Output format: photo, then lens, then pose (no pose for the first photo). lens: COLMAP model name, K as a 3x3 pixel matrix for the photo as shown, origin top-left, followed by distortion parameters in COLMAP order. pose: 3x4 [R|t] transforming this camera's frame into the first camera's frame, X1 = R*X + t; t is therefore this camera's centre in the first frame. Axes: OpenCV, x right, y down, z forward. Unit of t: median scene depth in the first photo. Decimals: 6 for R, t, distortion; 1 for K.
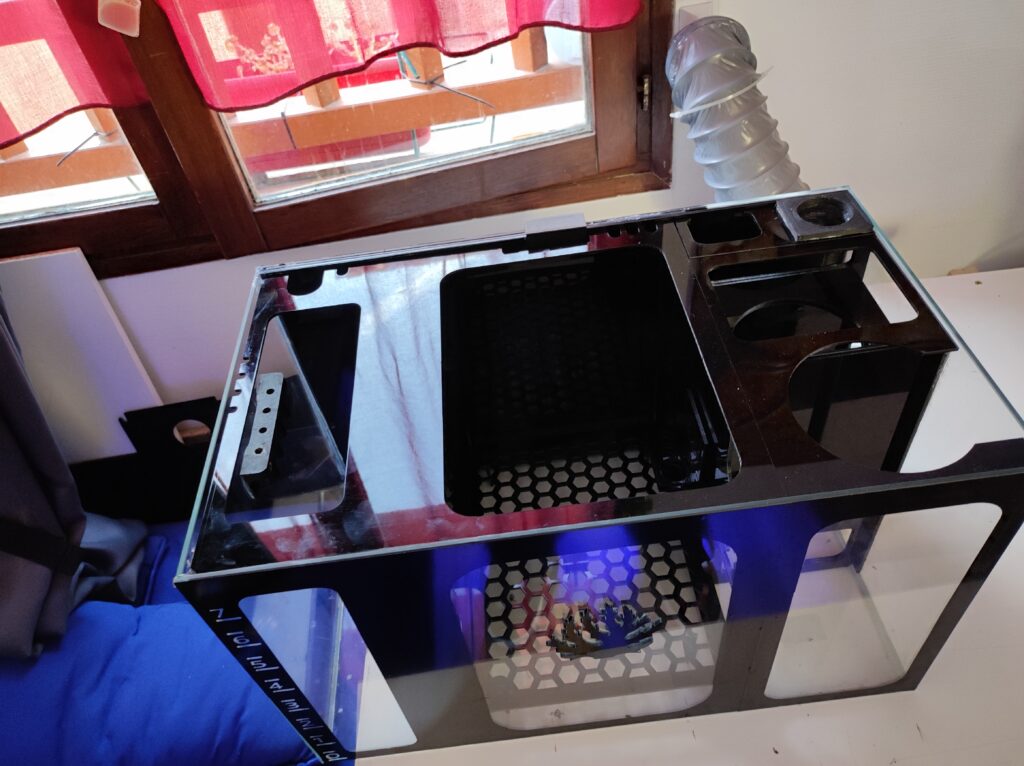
lens RADIAL K [[756.4, 0, 512.0], [0, 756.4, 383.0], [0, 0, 1]] dist [-0.006704, 0.005946]
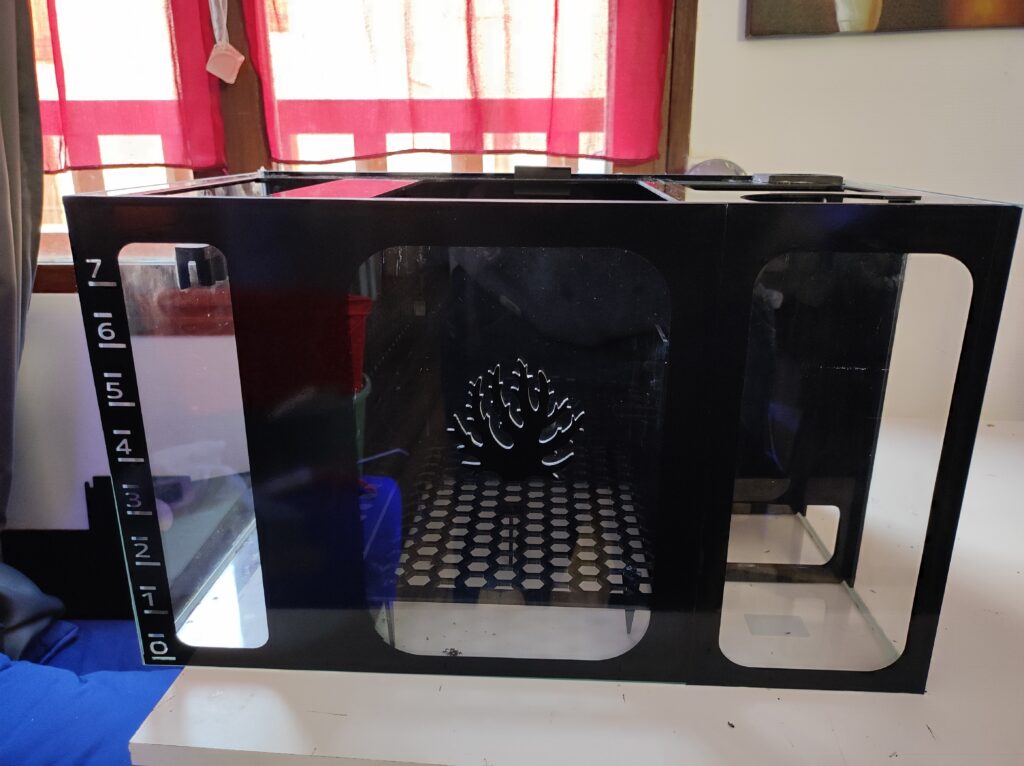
lens RADIAL K [[756.4, 0, 512.0], [0, 756.4, 383.0], [0, 0, 1]] dist [-0.006704, 0.005946]
pose [[0.985694, 0.146571, -0.083211, 0.145794], [-0.168321, 0.881449, -0.441265, 0.534779], [0.008669, 0.448959, 0.893510, 0.183933]]
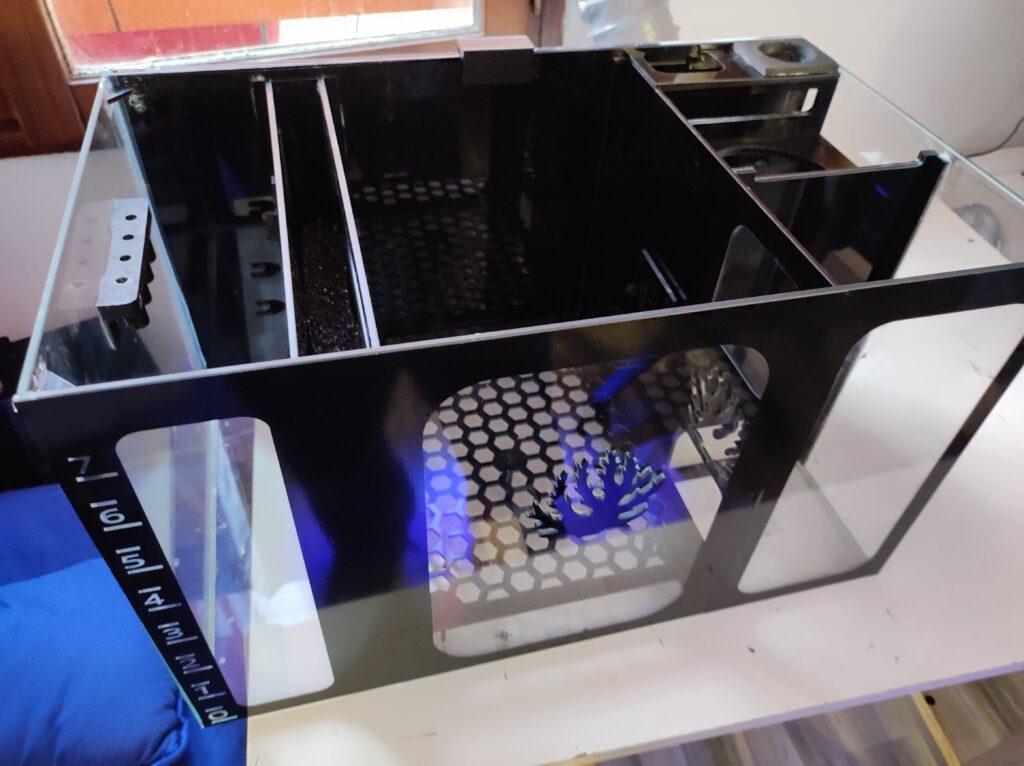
lens RADIAL K [[762.2, 0, 512.0], [0, 762.2, 383.0], [0, 0, 1]] dist [-0.006798, -0.002234]
pose [[0.972113, -0.010625, 0.234274, -0.126173], [0.015230, 0.999725, -0.017856, 0.179942], [-0.234020, 0.020926, 0.972007, 0.184254]]
